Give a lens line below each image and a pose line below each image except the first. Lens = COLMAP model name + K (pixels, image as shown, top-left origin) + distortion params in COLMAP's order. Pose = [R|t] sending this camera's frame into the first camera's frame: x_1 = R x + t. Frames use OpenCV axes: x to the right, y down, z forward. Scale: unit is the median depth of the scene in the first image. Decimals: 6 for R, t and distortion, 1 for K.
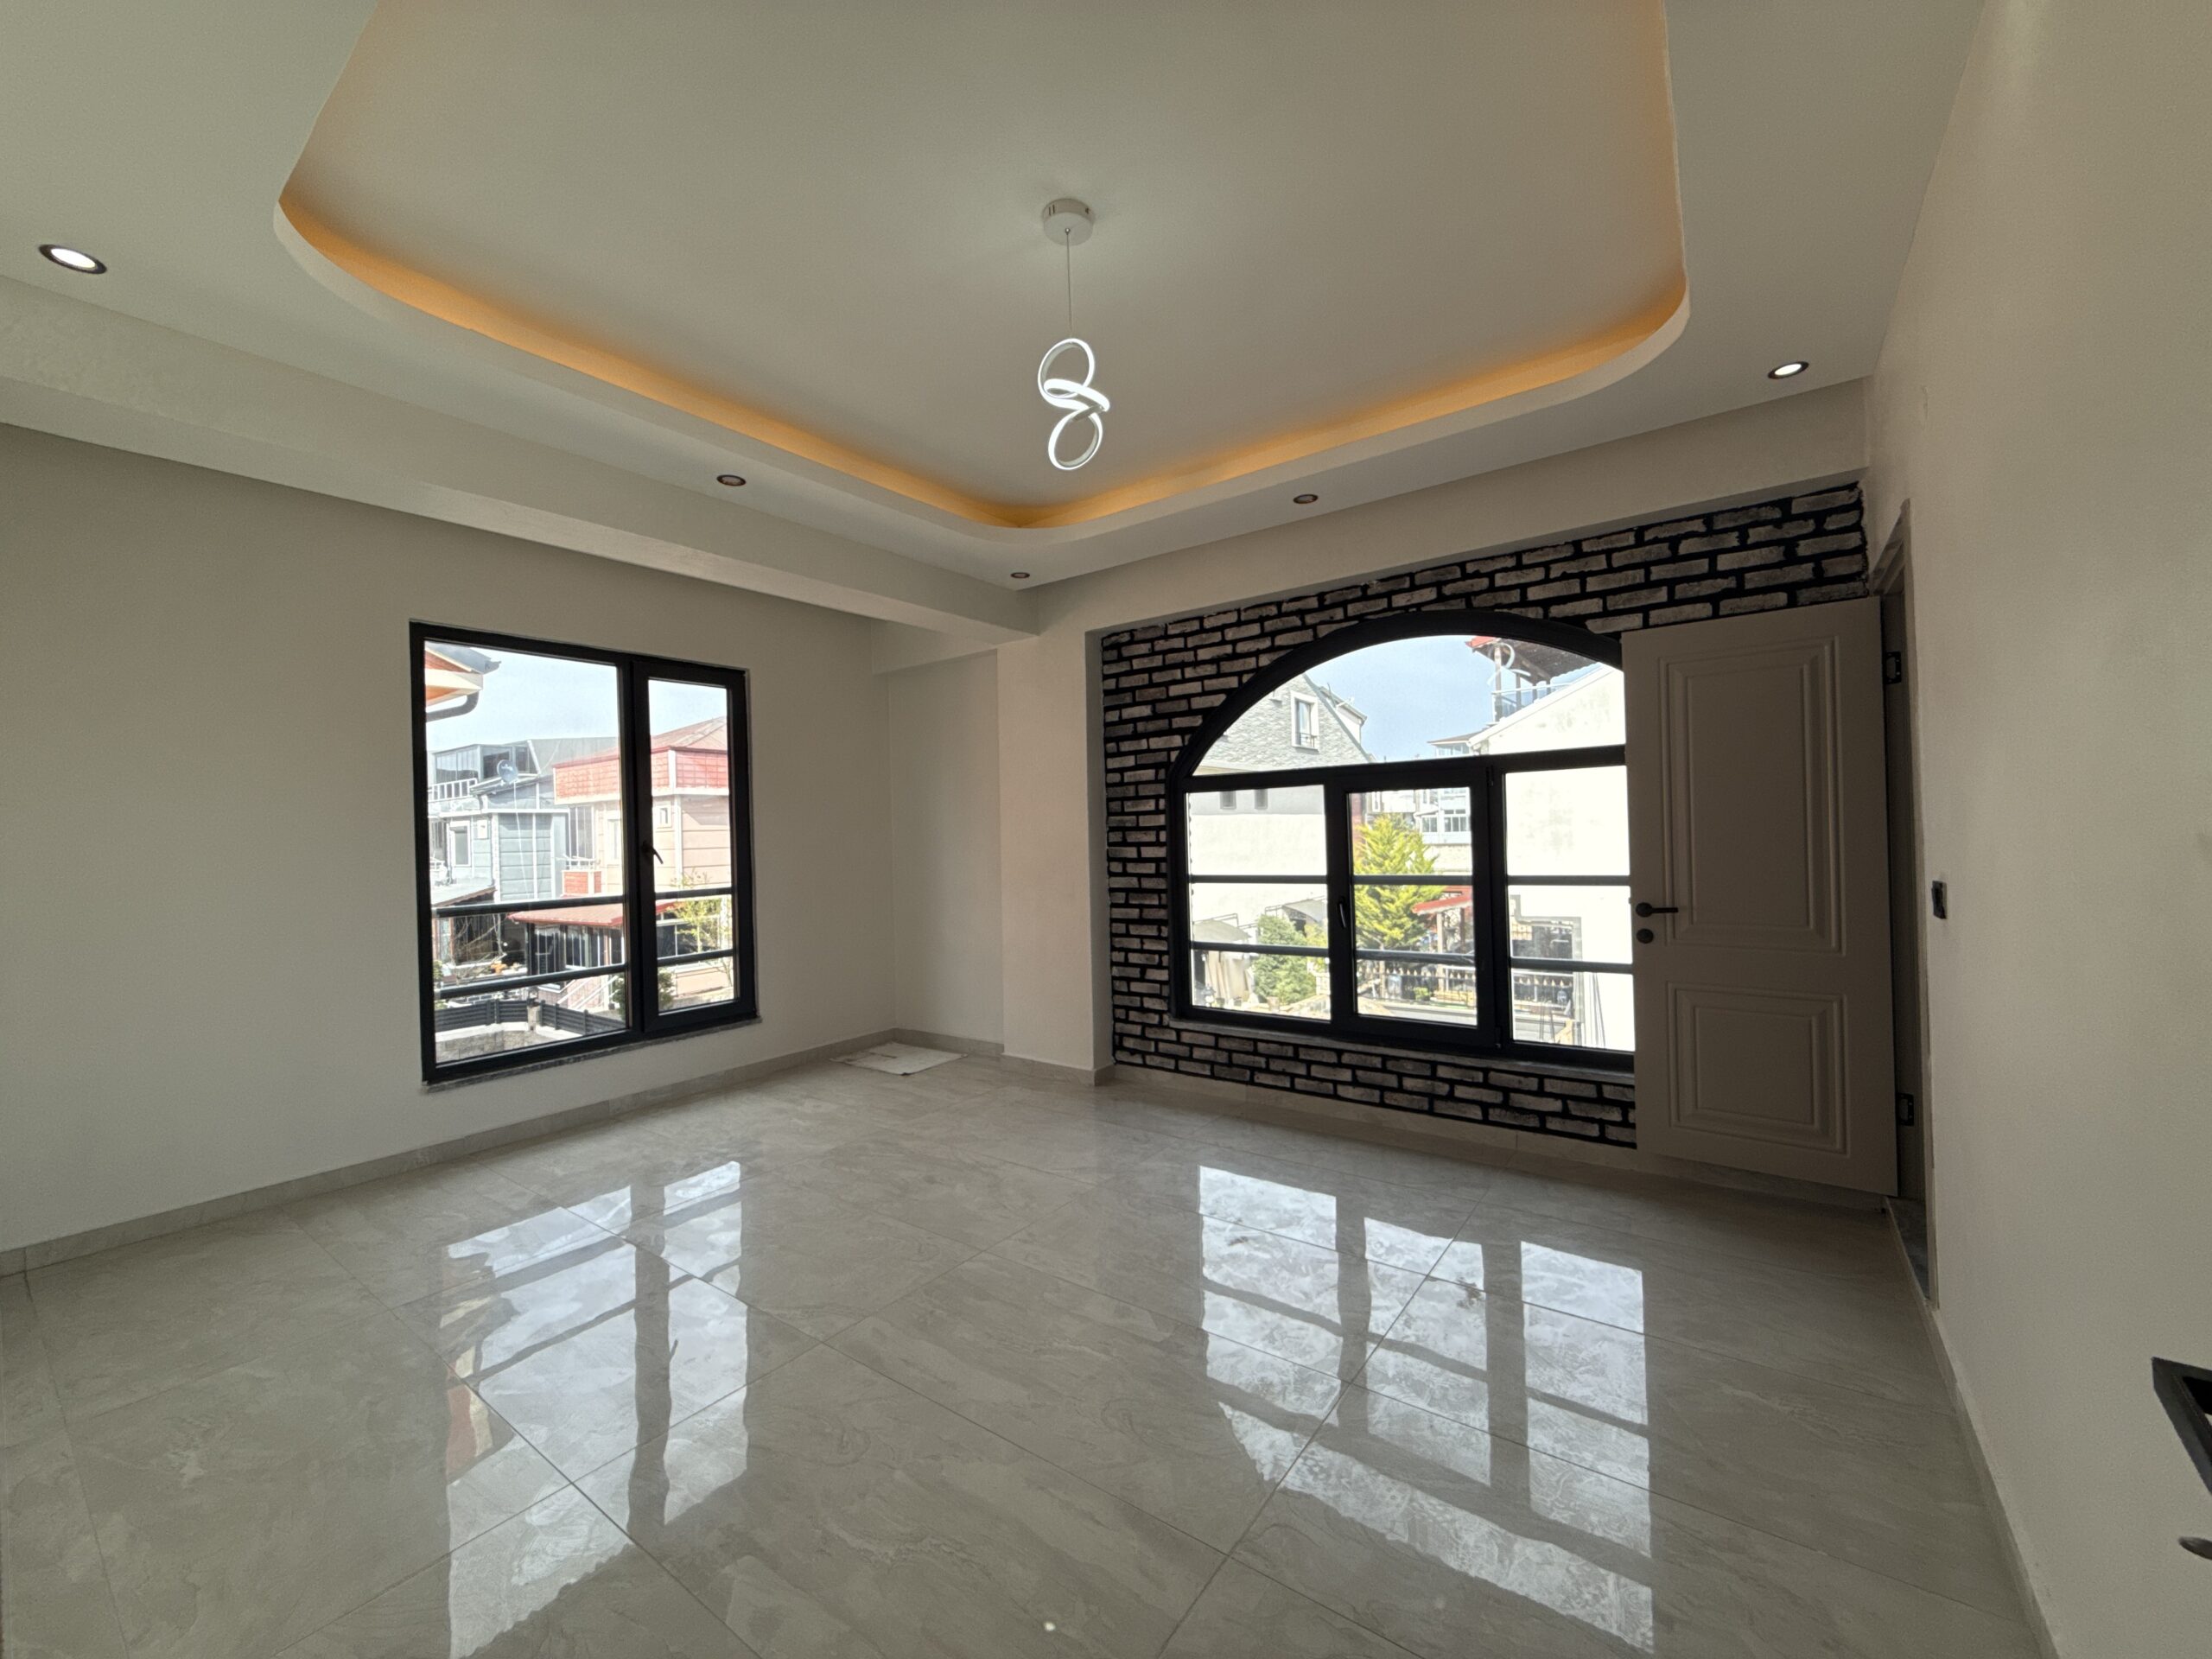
lens RADIAL K [[880.1, 0, 1103.3], [0, 880.1, 828.0], [0, 0, 1]] dist [0.000053, 0.000311]
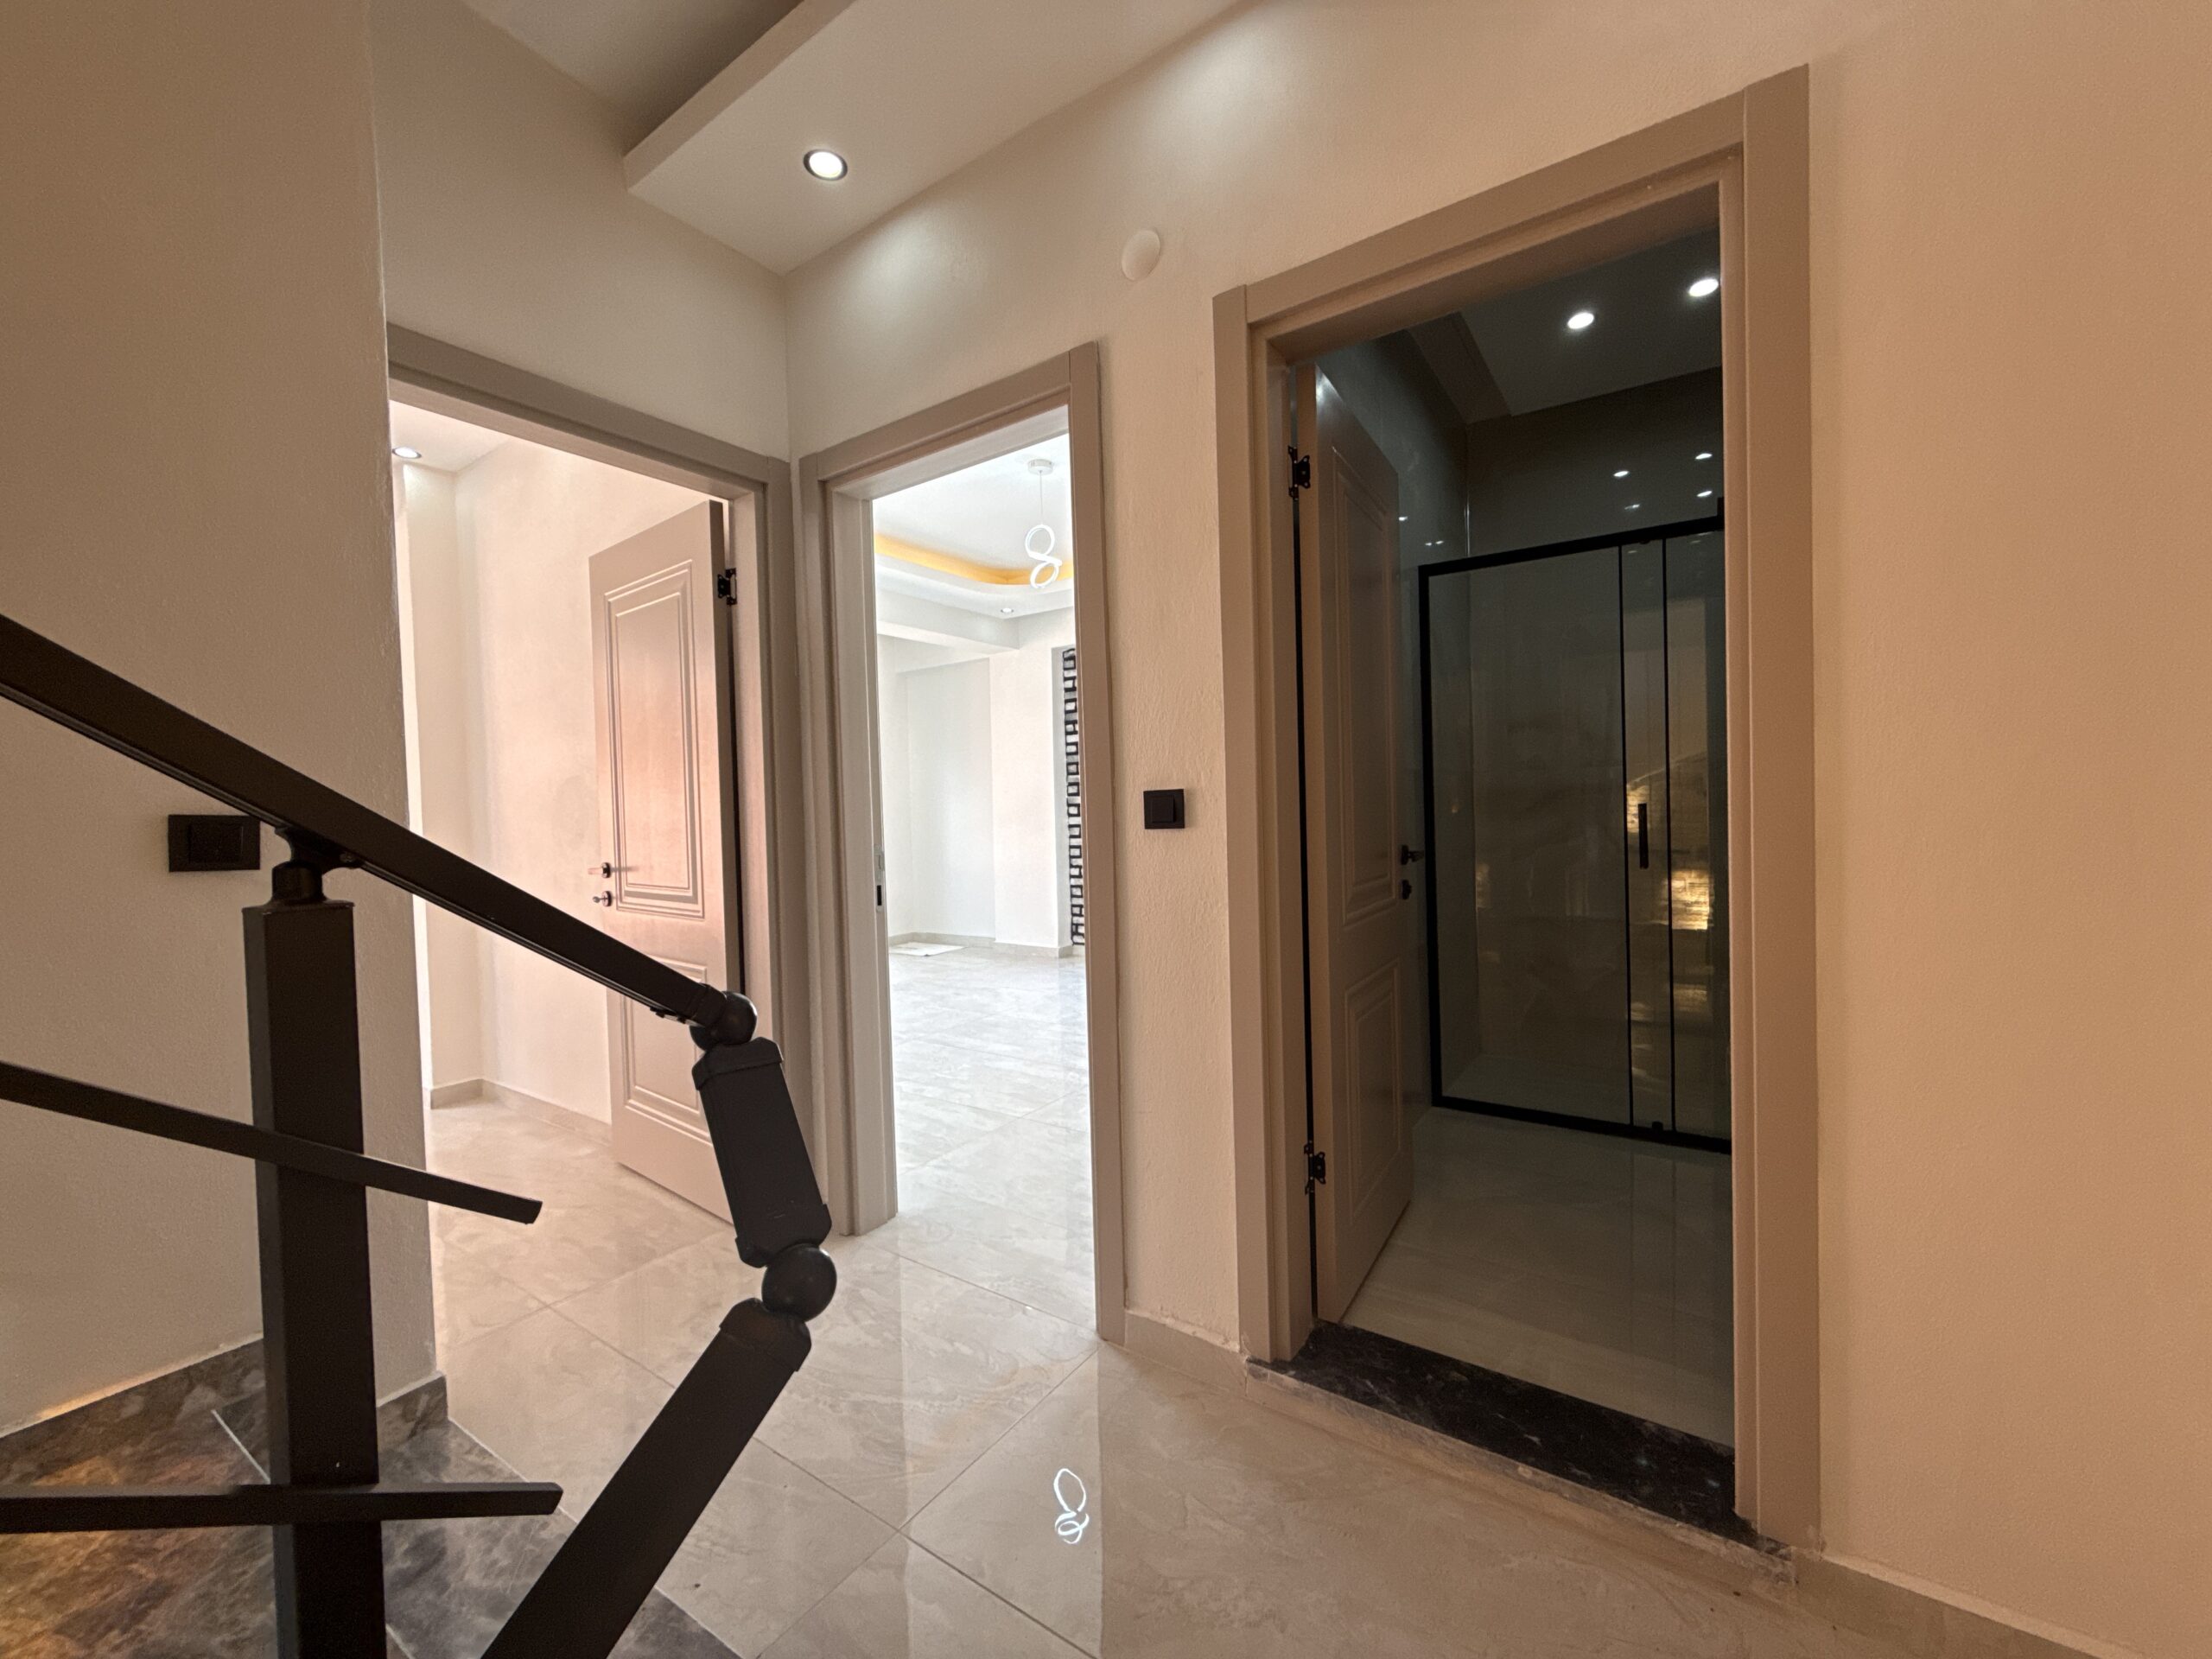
lens RADIAL K [[880.1, 0, 1105.3], [0, 880.1, 834.9], [0, 0, 1]] dist [0.000053, 0.000311]
pose [[0.999263, -0.002079, 0.038337, 0.012048], [0.001033, 0.999627, 0.027300, 0.045330], [-0.038380, -0.027240, 0.998892, -0.458309]]
